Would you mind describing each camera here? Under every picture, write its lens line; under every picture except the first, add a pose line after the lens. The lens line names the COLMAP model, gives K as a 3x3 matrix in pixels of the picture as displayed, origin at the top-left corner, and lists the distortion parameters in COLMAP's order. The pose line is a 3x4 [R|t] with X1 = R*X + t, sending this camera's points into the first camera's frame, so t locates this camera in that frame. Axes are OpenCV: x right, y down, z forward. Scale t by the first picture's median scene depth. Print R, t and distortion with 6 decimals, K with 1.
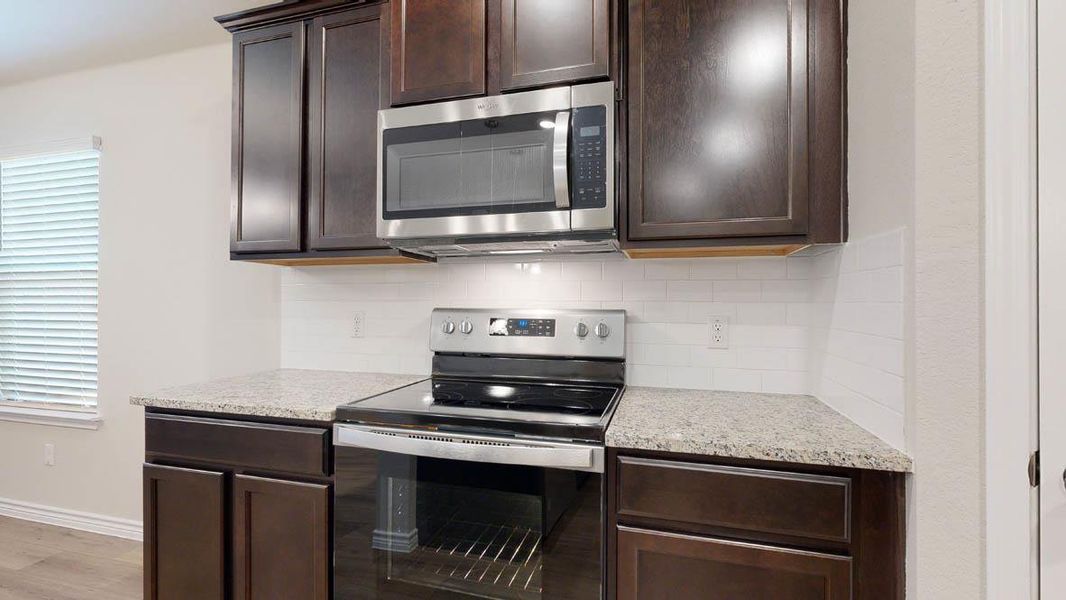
lens RADIAL K [[473.0, 0, 533.0], [0, 473.0, 300.0], [0, 0, 1]] dist [0.001057, -0.000056]
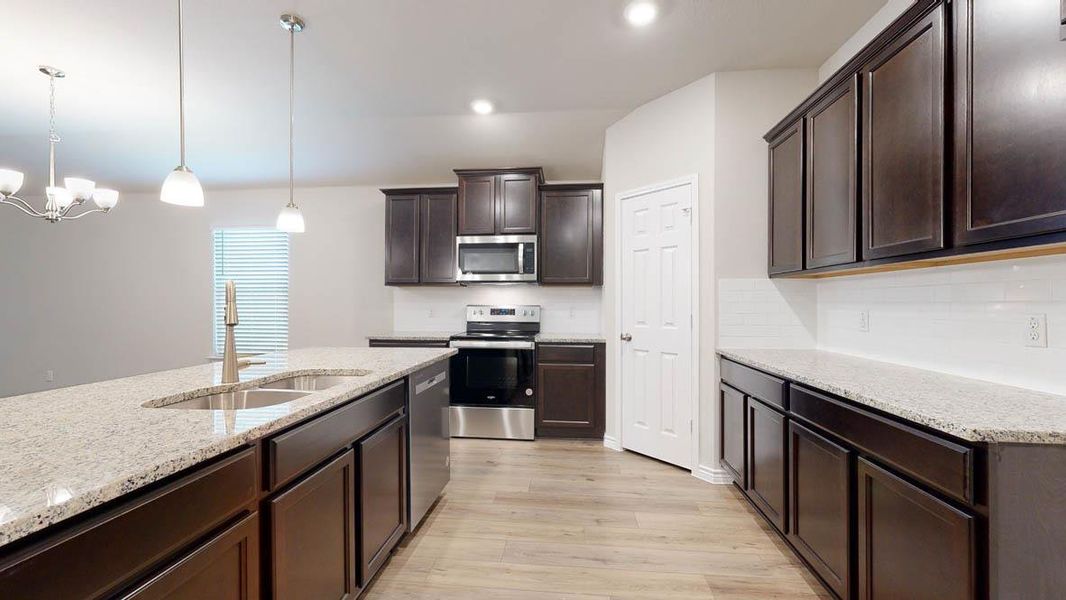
lens RADIAL K [[418.9, 0, 527.4], [0, 418.9, 297.7], [0, 0, 1]] dist [-0.000039, -0.000002]
pose [[0.986426, 0.001750, 0.164198, -0.341052], [-0.001080, 0.999991, -0.004169, -0.017229], [-0.164204, 0.003935, 0.986419, -1.711329]]
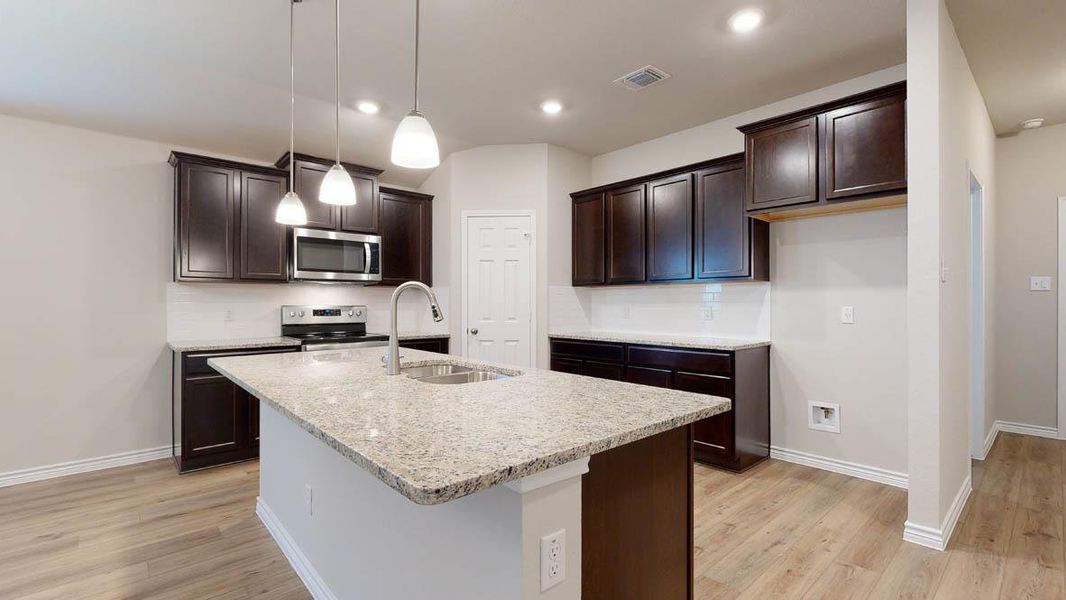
lens RADIAL K [[473.0, 0, 533.0], [0, 473.0, 300.0], [0, 0, 1]] dist [0.001057, -0.000056]
pose [[0.539041, 0.004809, 0.842266, -1.905443], [-0.005578, 0.999982, -0.002140, -0.013105], [-0.842261, -0.003545, 0.539058, -1.573039]]
